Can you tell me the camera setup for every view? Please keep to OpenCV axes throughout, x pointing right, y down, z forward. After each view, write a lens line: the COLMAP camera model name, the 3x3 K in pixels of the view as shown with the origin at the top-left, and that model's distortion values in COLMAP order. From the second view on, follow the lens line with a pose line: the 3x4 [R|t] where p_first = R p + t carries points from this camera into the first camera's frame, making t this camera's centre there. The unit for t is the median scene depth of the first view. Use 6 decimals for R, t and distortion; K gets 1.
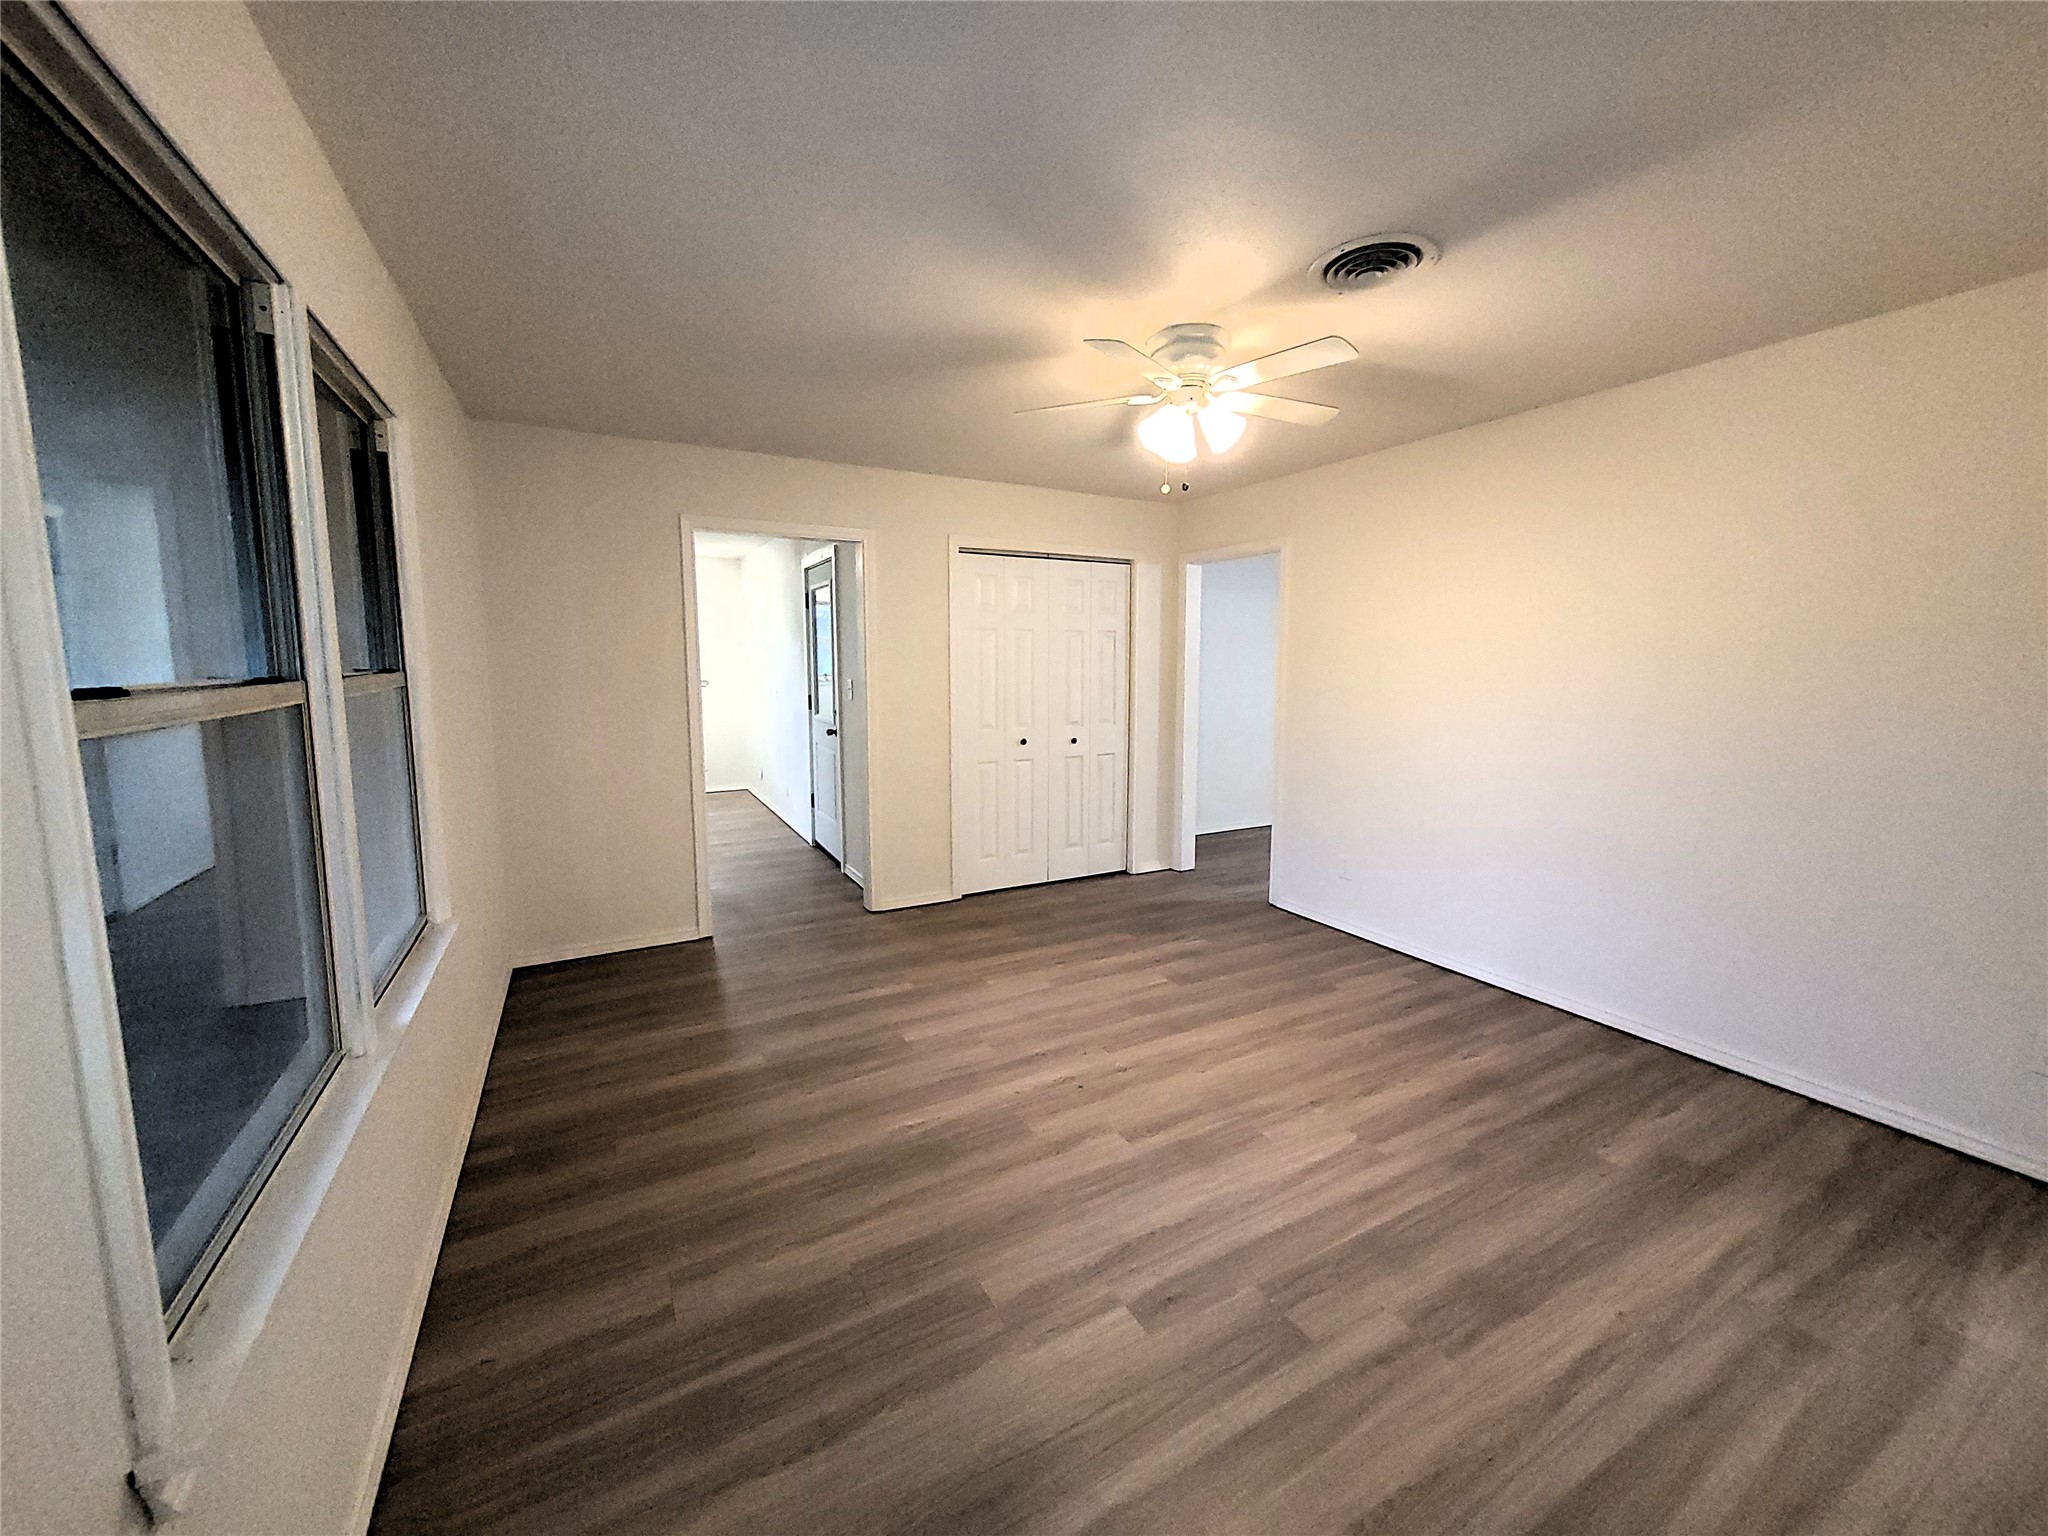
lens RADIAL K [[804.5, 0, 1043.8], [0, 804.5, 754.7], [0, 0, 1]] dist [-0.000702, -0.000136]
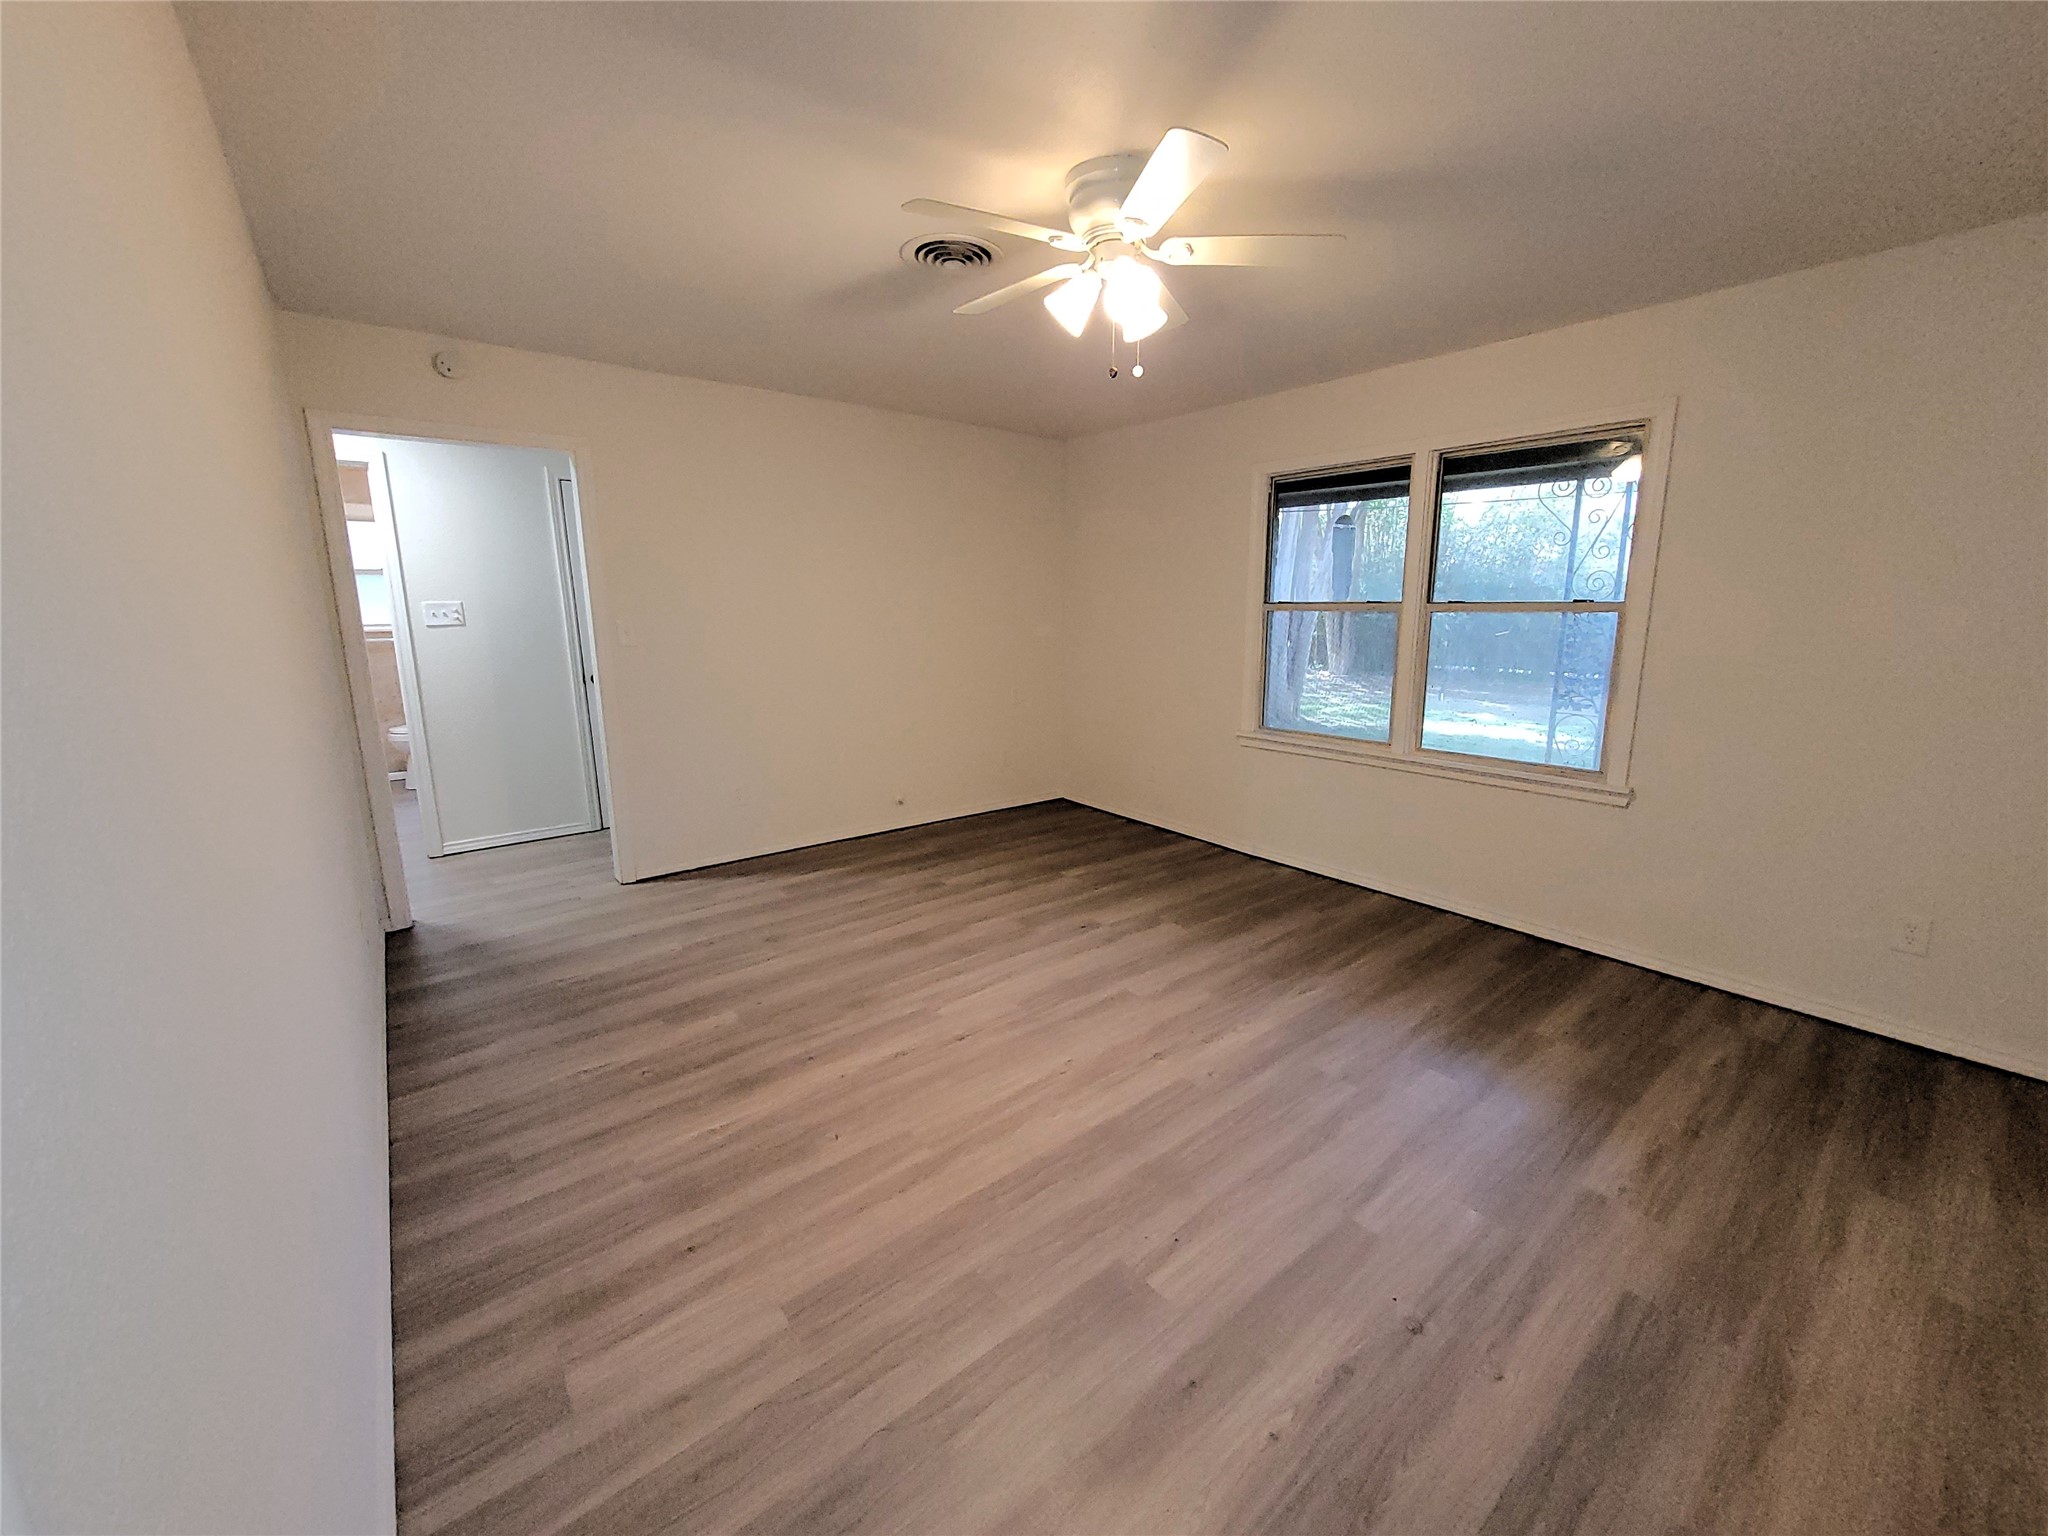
lens RADIAL K [[804.5, 0, 1043.8], [0, 804.5, 754.7], [0, 0, 1]] dist [-0.000702, -0.000136]
pose [[-0.984831, 0.027706, -0.171289, 0.394729], [-0.024736, 0.954669, 0.296639, -0.203935], [0.171743, 0.296377, -0.939503, 1.847335]]
